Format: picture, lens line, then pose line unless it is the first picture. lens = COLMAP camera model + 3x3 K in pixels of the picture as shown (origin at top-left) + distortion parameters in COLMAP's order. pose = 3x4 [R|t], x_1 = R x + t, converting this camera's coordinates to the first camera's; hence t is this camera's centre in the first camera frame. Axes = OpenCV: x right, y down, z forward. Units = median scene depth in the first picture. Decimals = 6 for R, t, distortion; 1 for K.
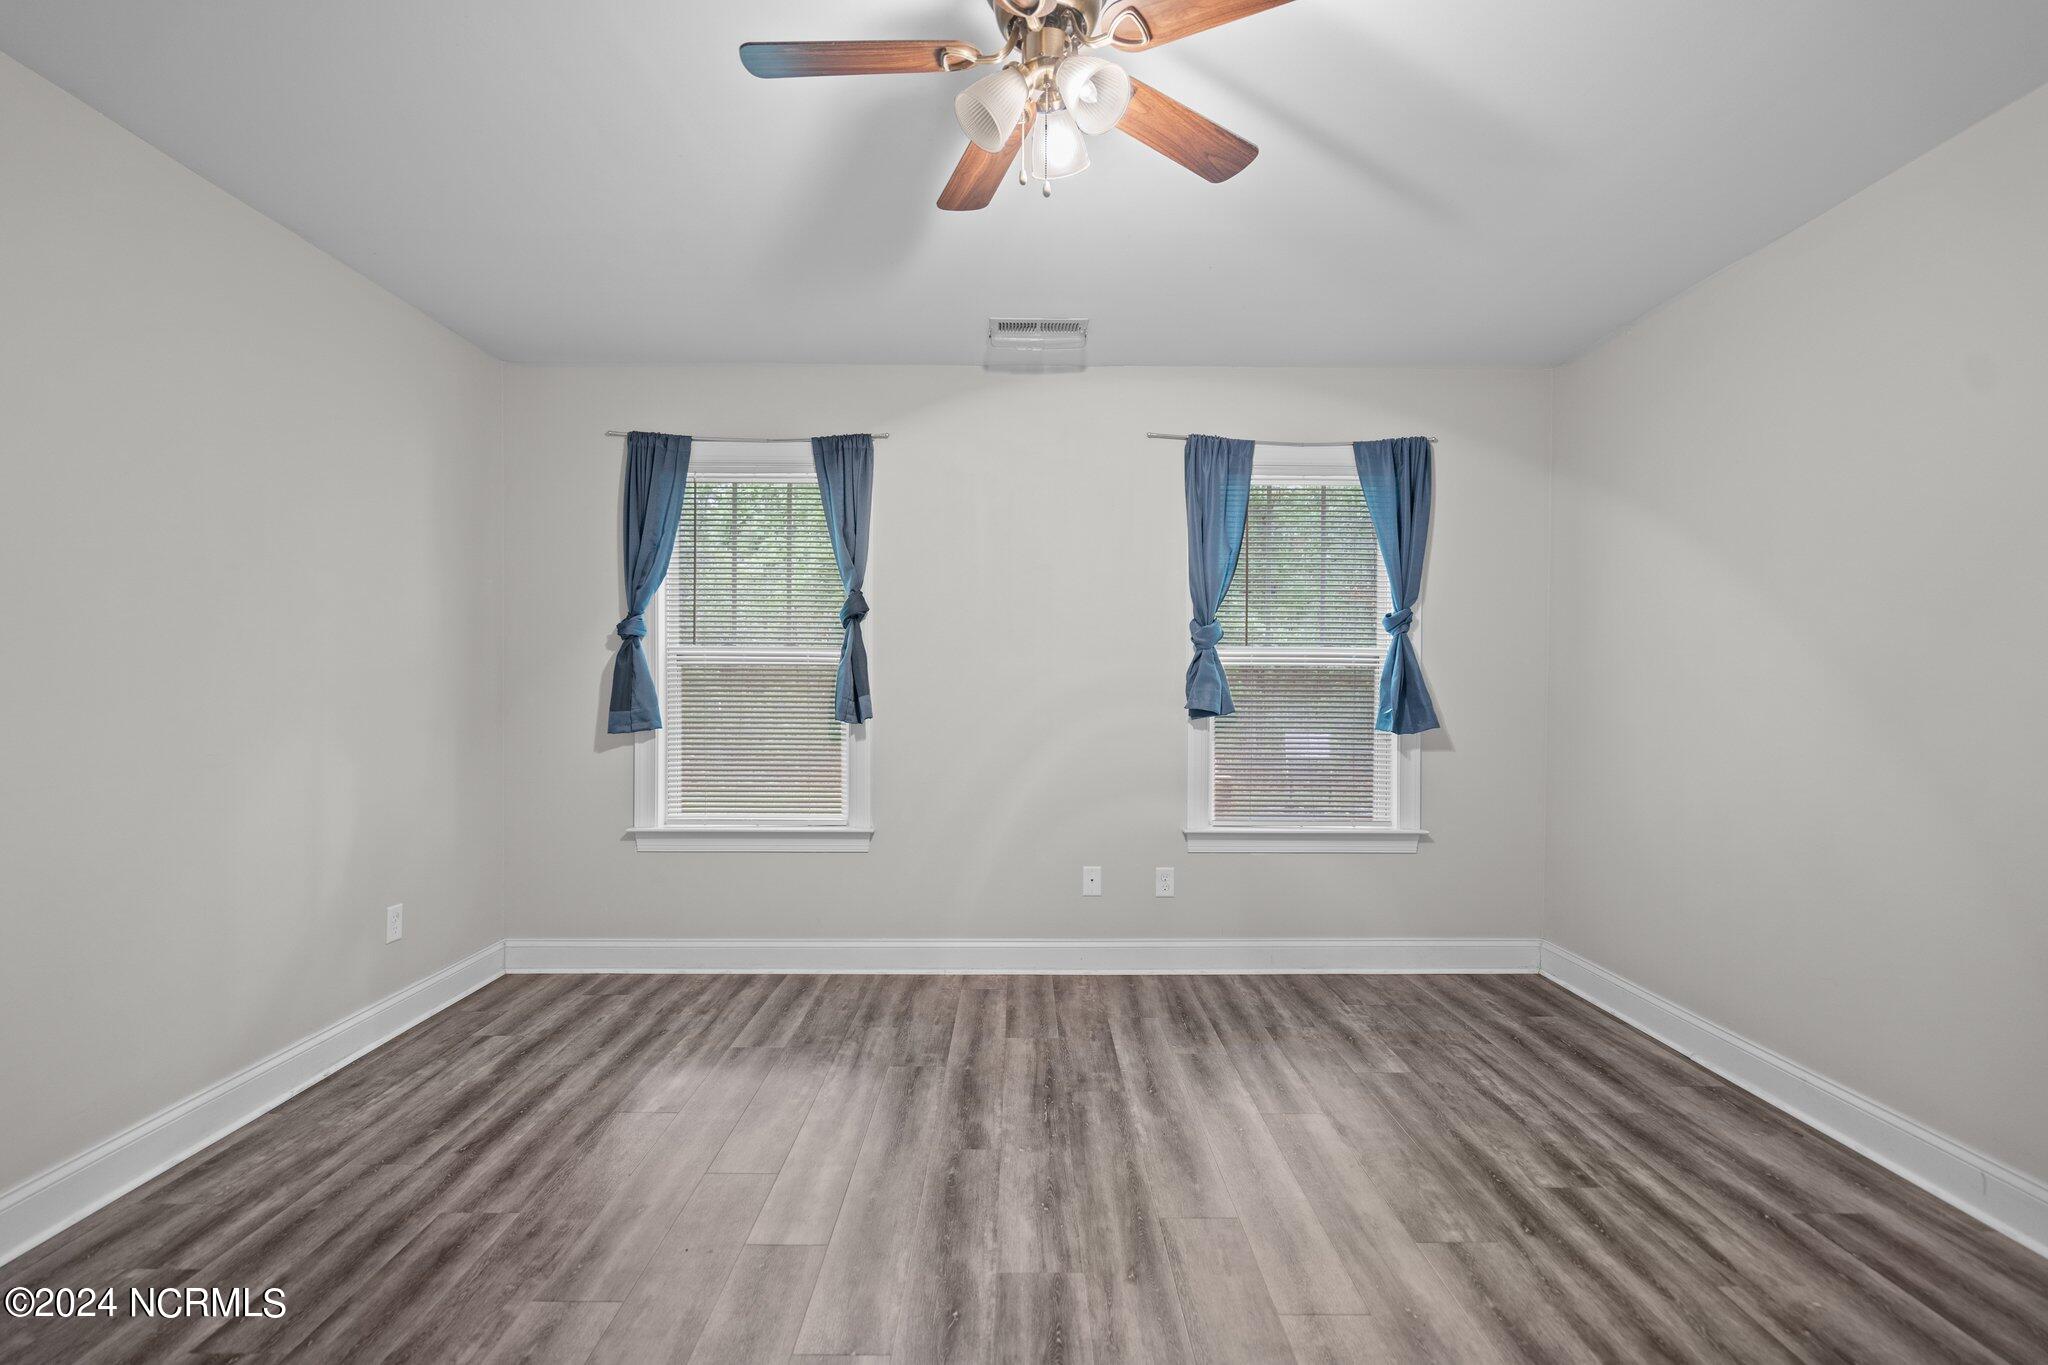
lens RADIAL K [[939.2, 0, 1018.2], [0, 939.2, 691.4], [0, 0, 1]] dist [-0.001202, 0.001406]
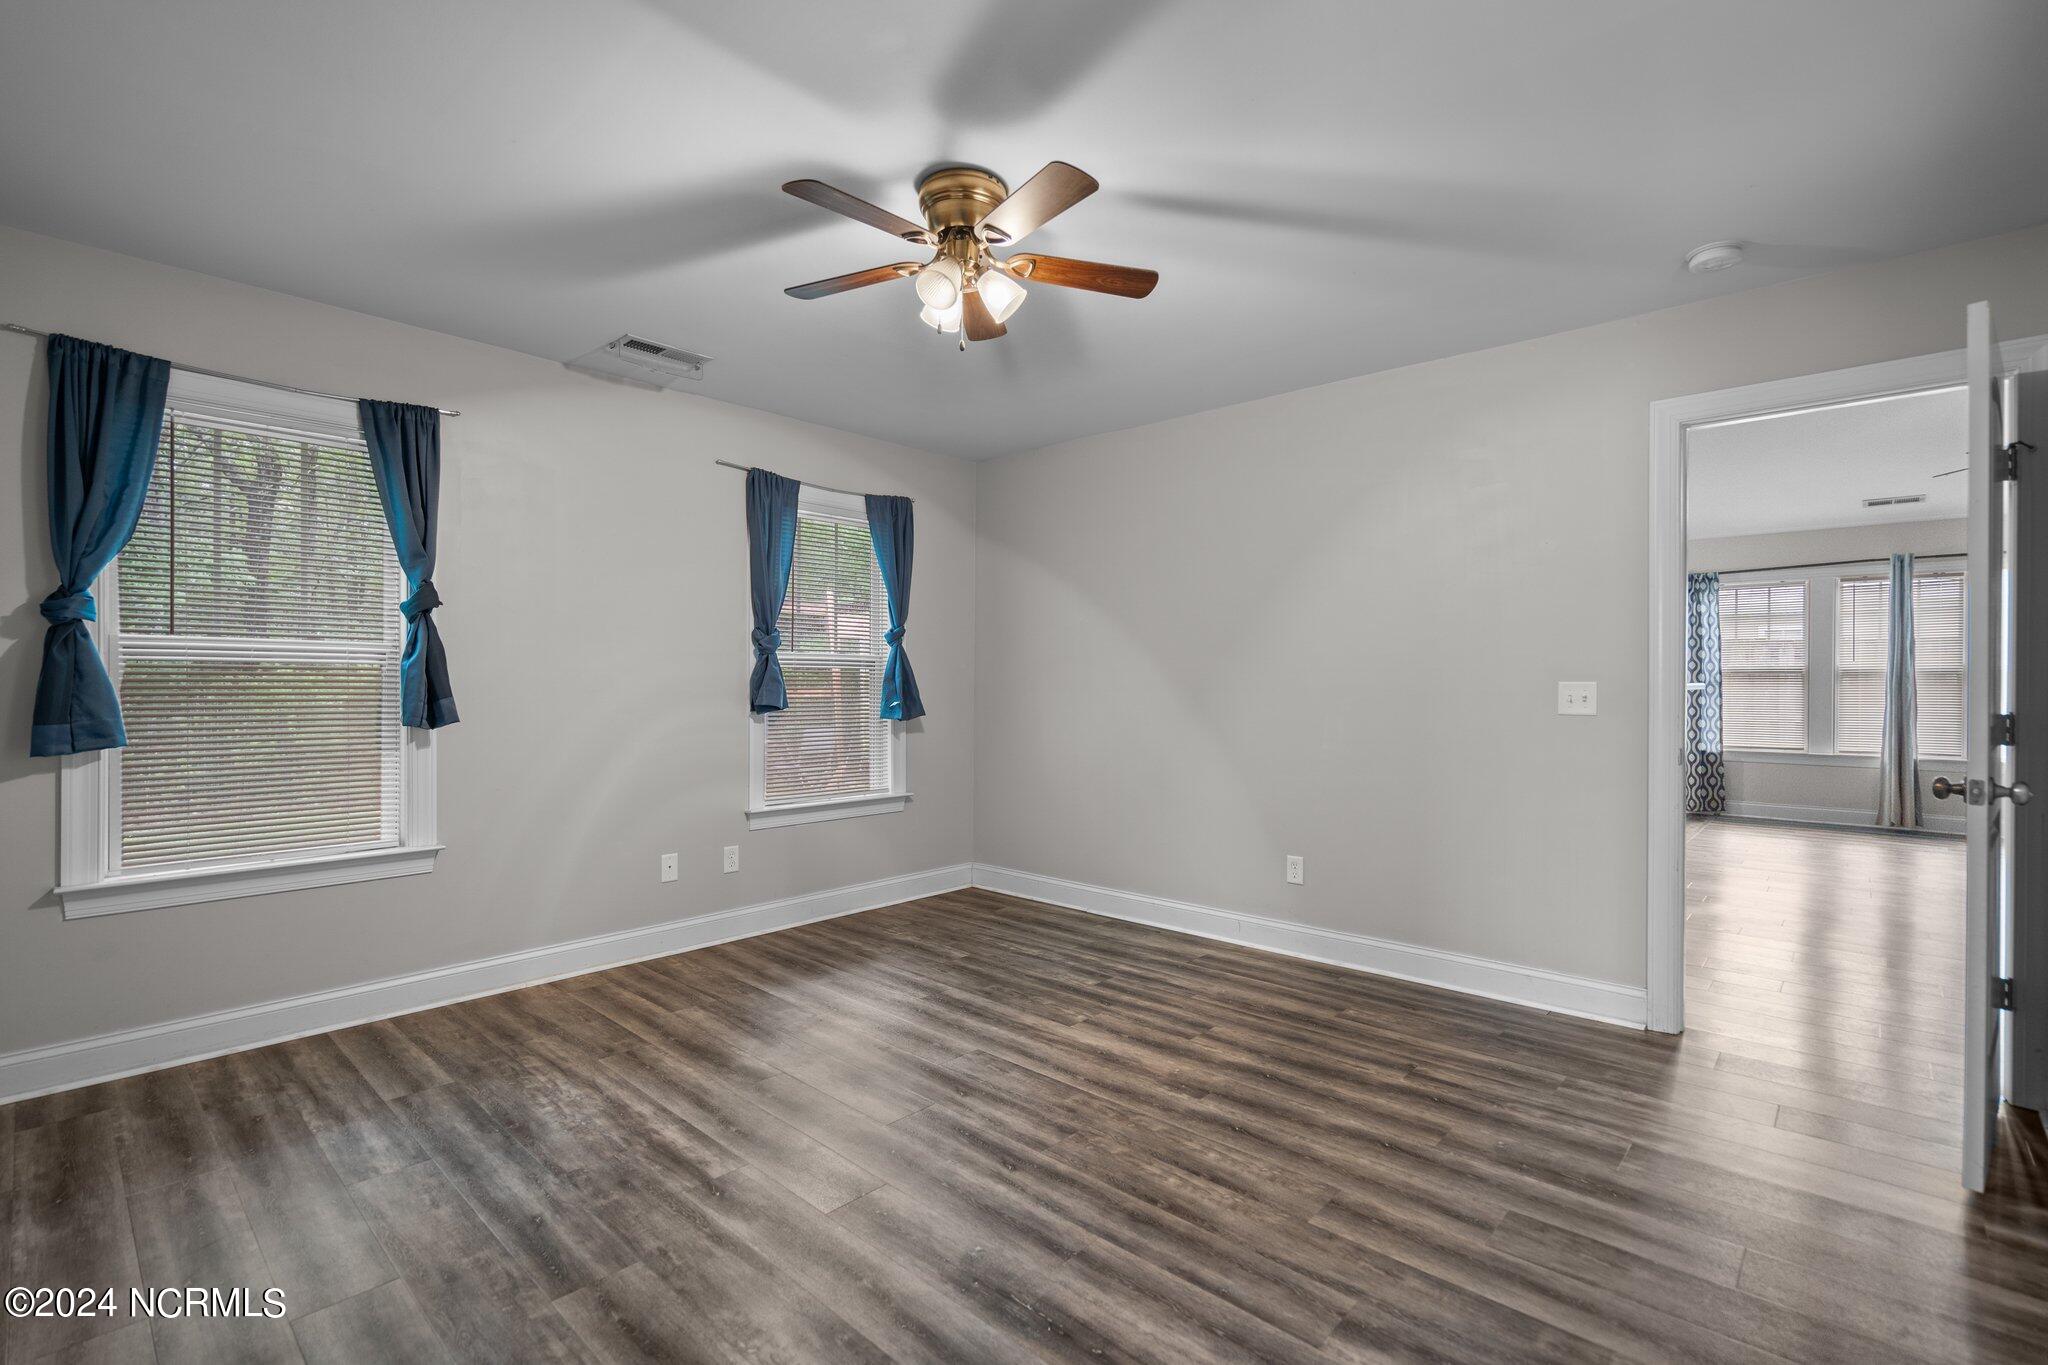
lens RADIAL K [[939.2, 0, 1028.5], [0, 939.2, 679.0], [0, 0, 1]] dist [-0.001202, 0.001406]
pose [[0.678304, -0.000387, 0.734782, -0.441178], [0.010522, 0.999902, -0.009187, 0.000836], [-0.734706, 0.013963, 0.678241, -0.029797]]
